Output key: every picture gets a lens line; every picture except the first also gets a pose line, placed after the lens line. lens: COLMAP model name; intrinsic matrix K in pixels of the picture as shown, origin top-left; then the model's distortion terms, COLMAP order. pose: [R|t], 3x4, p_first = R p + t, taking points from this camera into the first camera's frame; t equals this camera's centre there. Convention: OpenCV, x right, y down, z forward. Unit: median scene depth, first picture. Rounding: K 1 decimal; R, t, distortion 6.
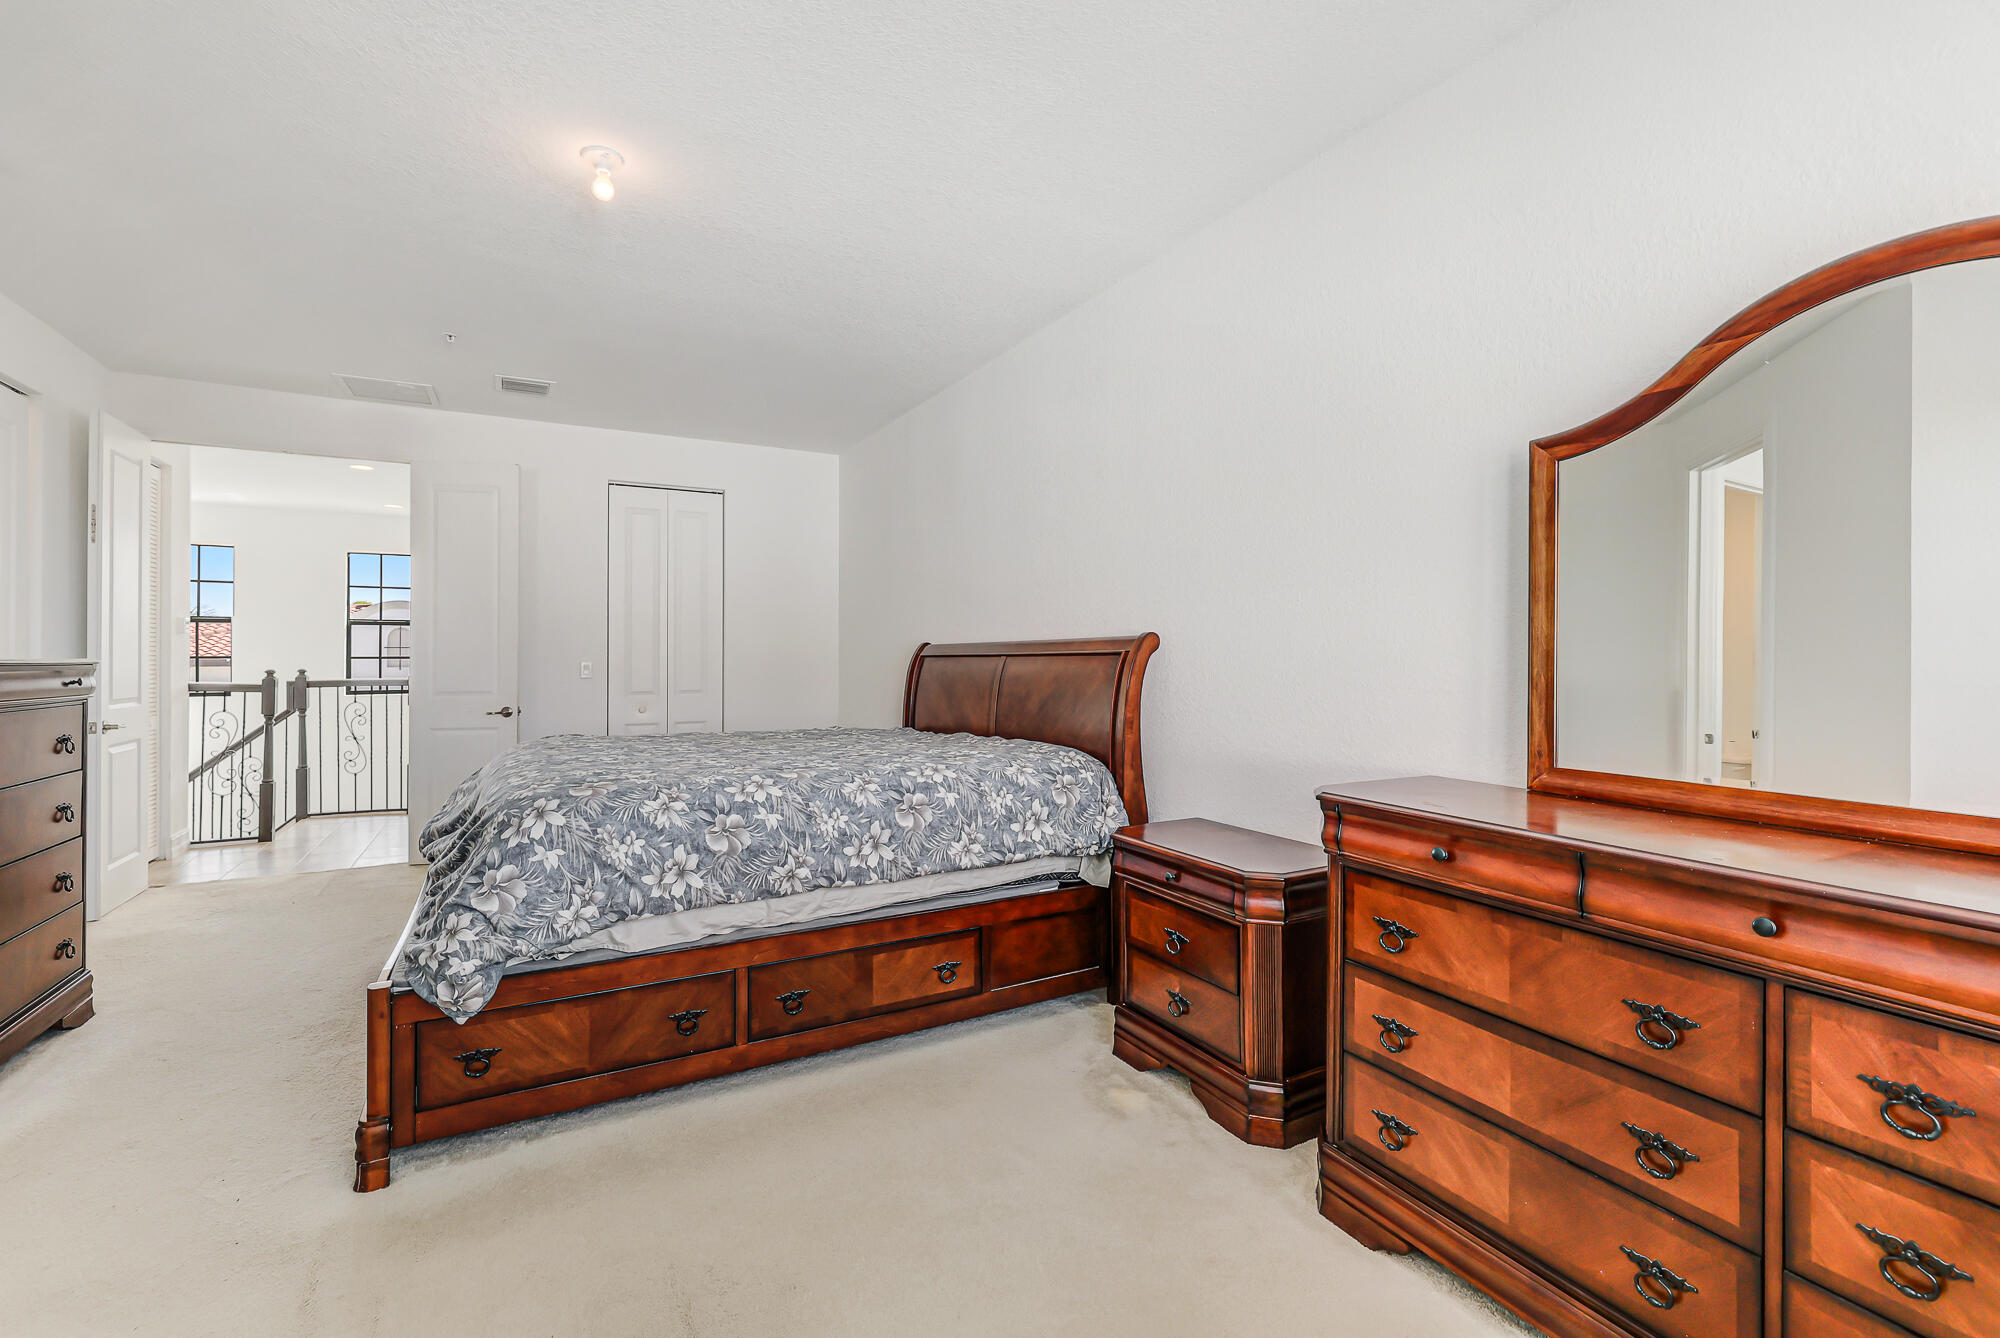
lens RADIAL K [[851.5, 0, 979.7], [0, 851.5, 652.8], [0, 0, 1]] dist [0.000438, 0.000581]
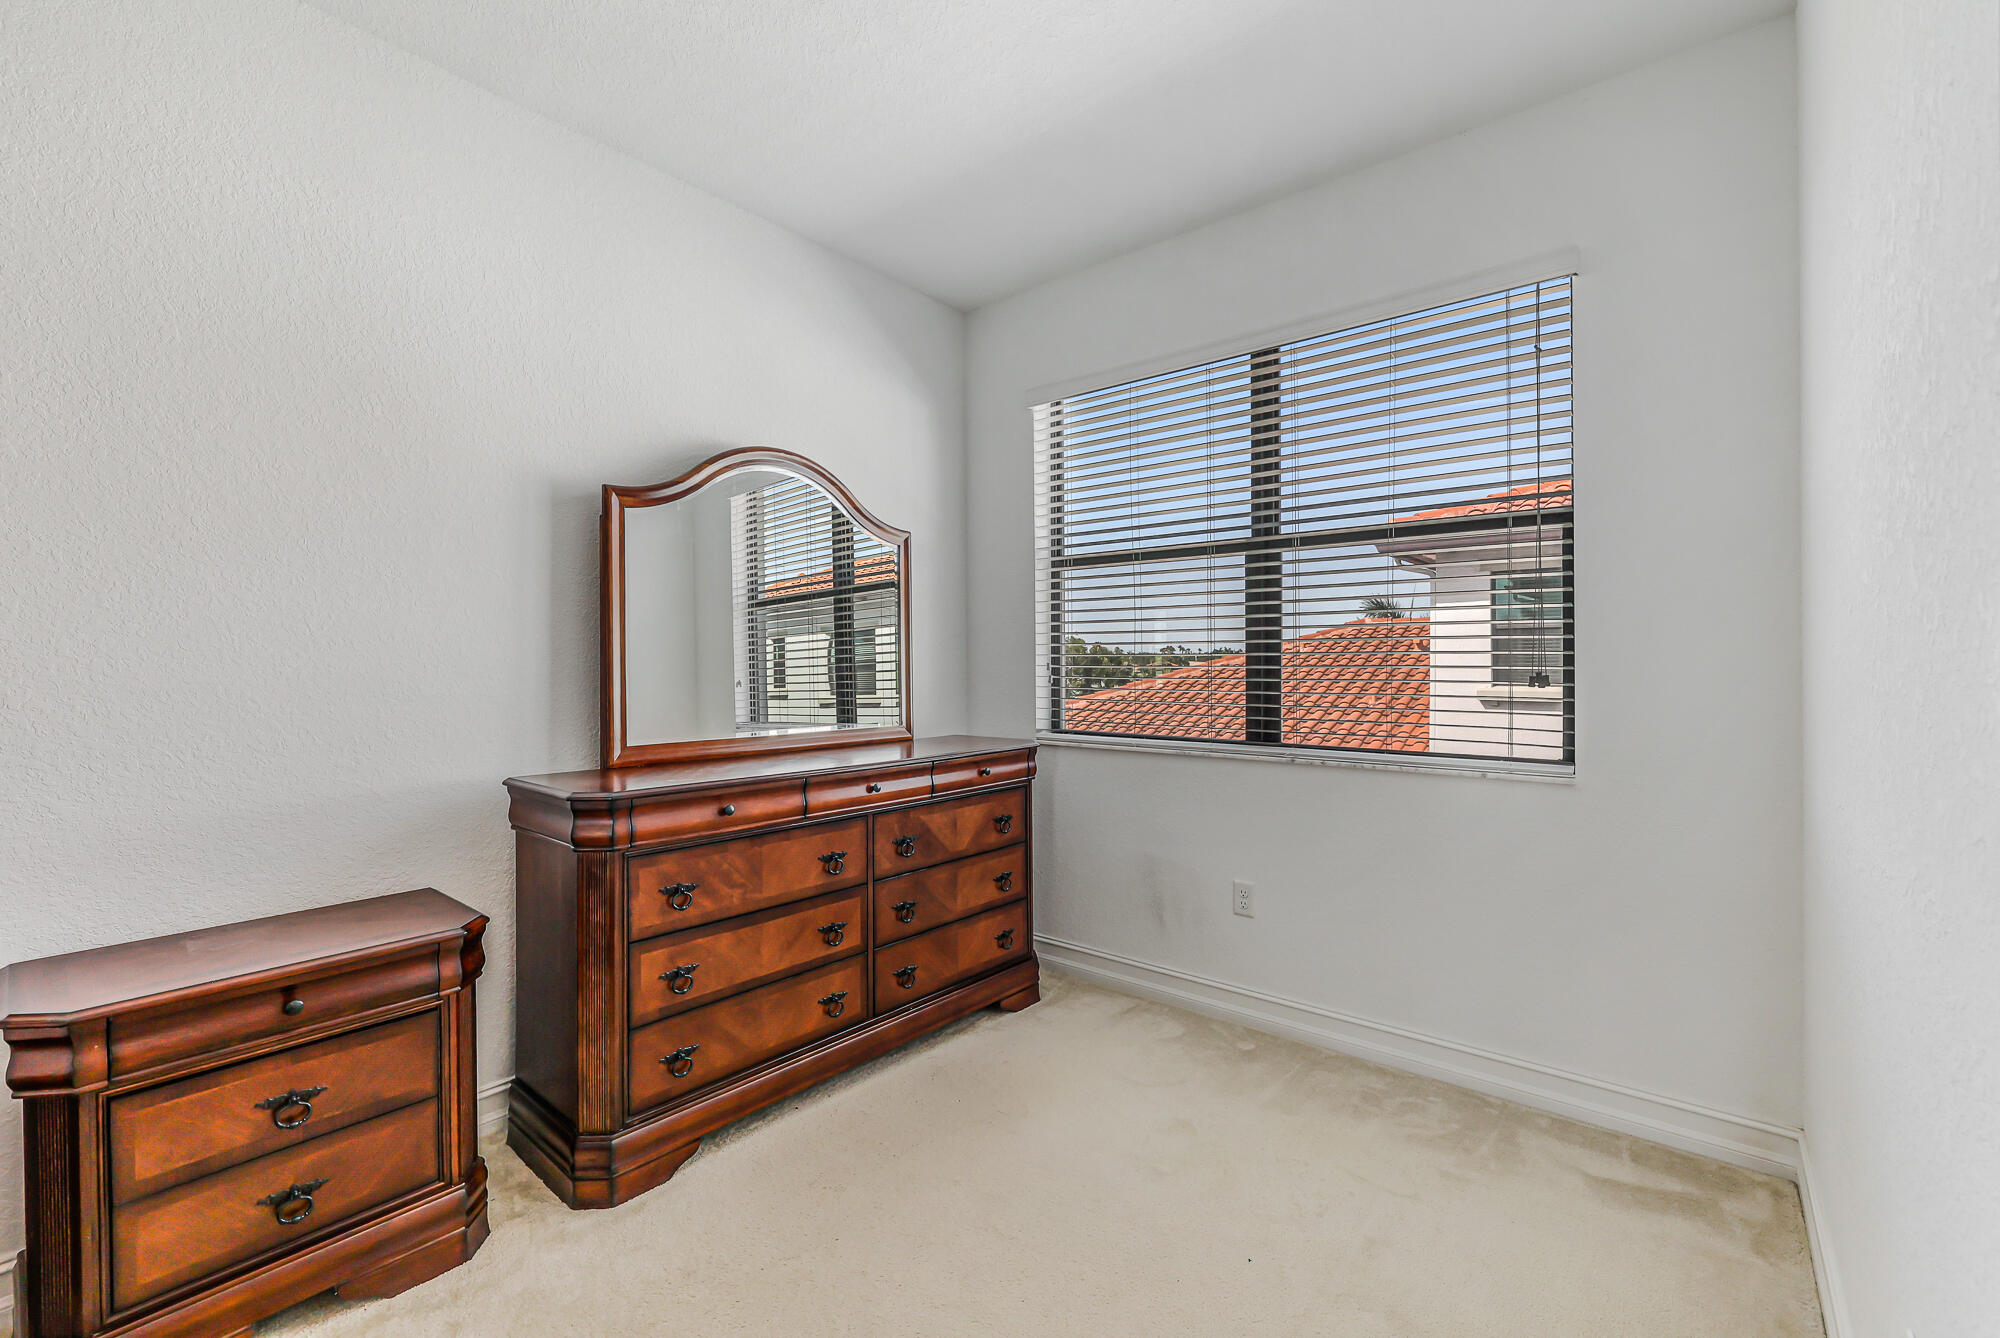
lens RADIAL K [[840.8, 0, 975.9], [0, 840.8, 662.4], [0, 0, 1]] dist [-0.002784, -0.000140]
pose [[-0.355842, -0.001304, 0.934545, -0.918451], [0.002640, 0.999994, 0.002401, 0.007601], [-0.934542, 0.003321, -0.355836, 1.262690]]
